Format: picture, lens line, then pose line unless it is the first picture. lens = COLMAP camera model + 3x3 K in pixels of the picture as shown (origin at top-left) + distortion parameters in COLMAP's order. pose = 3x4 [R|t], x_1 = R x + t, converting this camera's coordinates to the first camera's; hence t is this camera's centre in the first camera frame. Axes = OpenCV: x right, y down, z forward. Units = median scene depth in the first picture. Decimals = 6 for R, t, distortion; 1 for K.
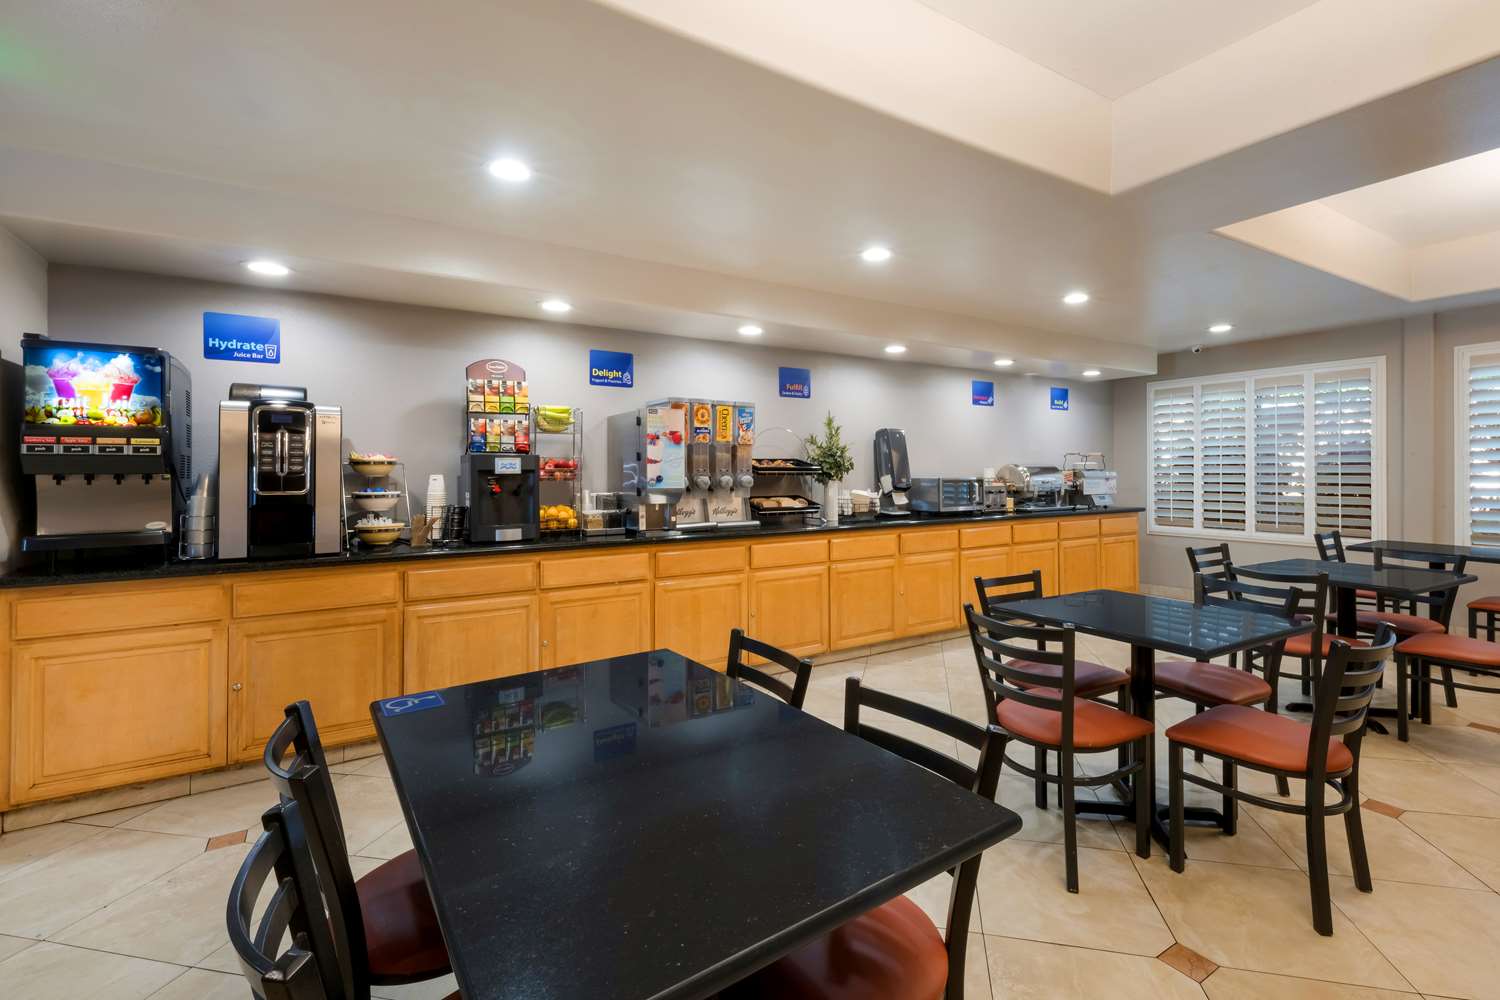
lens RADIAL K [[706.6, 0, 751.7], [0, 706.6, 469.9], [0, 0, 1]] dist [-0.000927, -0.000040]
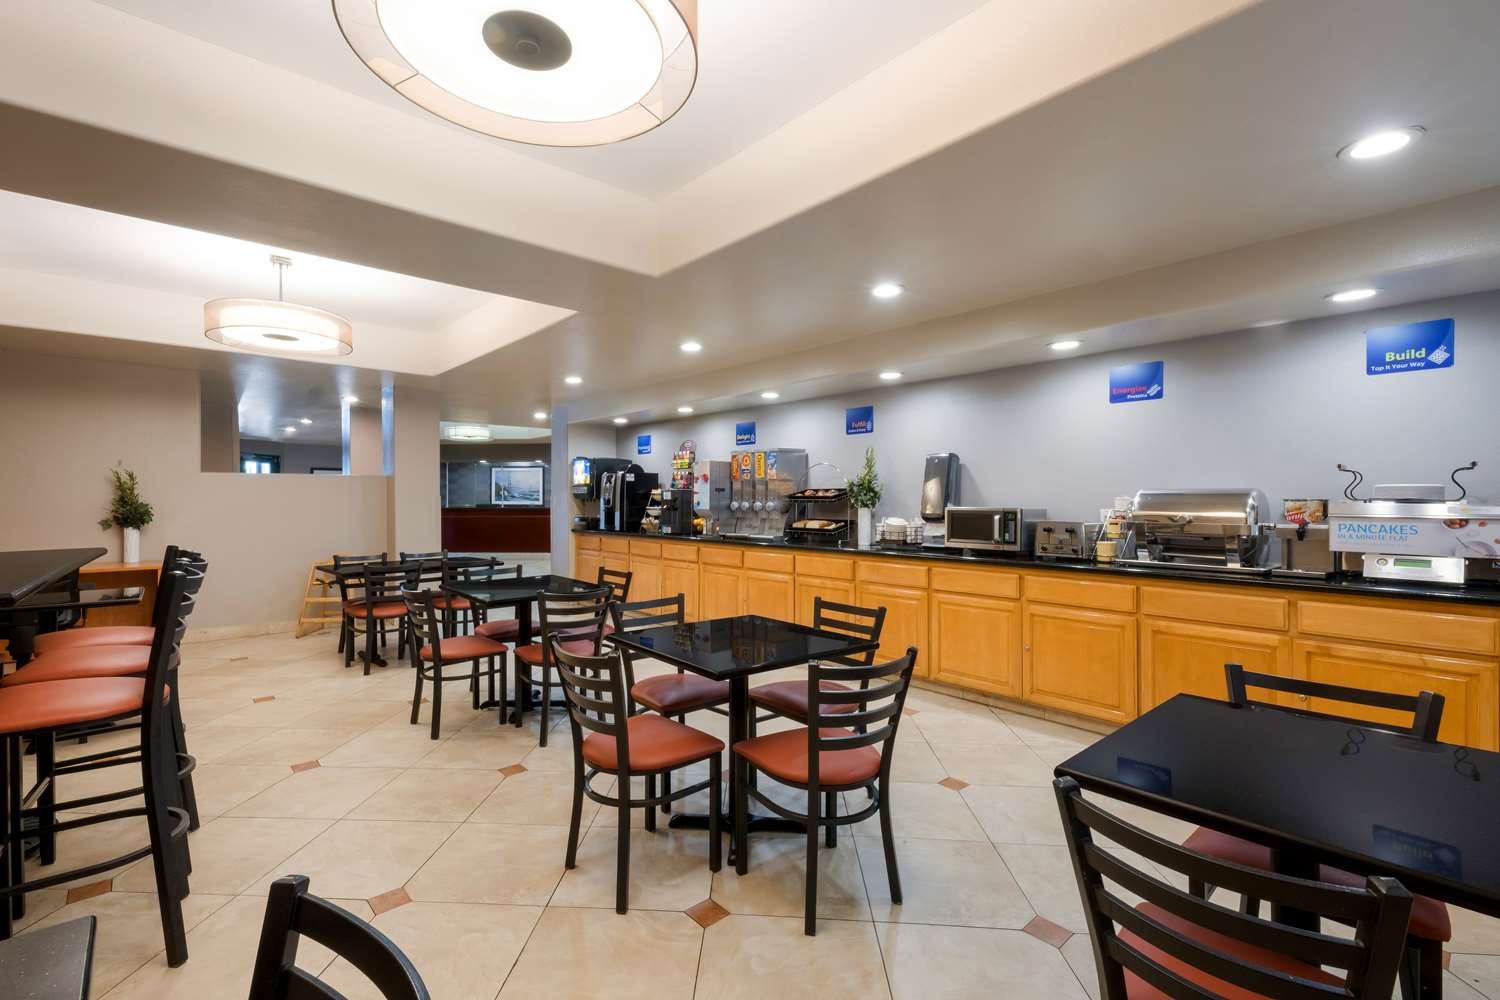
lens RADIAL K [[656.2, 0, 750.0], [0, 656.2, 500.0], [0, 0, 1]] dist [-0.000703, 0.000000]
pose [[0.157011, 0.006959, -0.987572, 1.096170], [0.004867, 0.999958, 0.007821, -0.005552], [0.987585, -0.006035, 0.156971, 0.679010]]
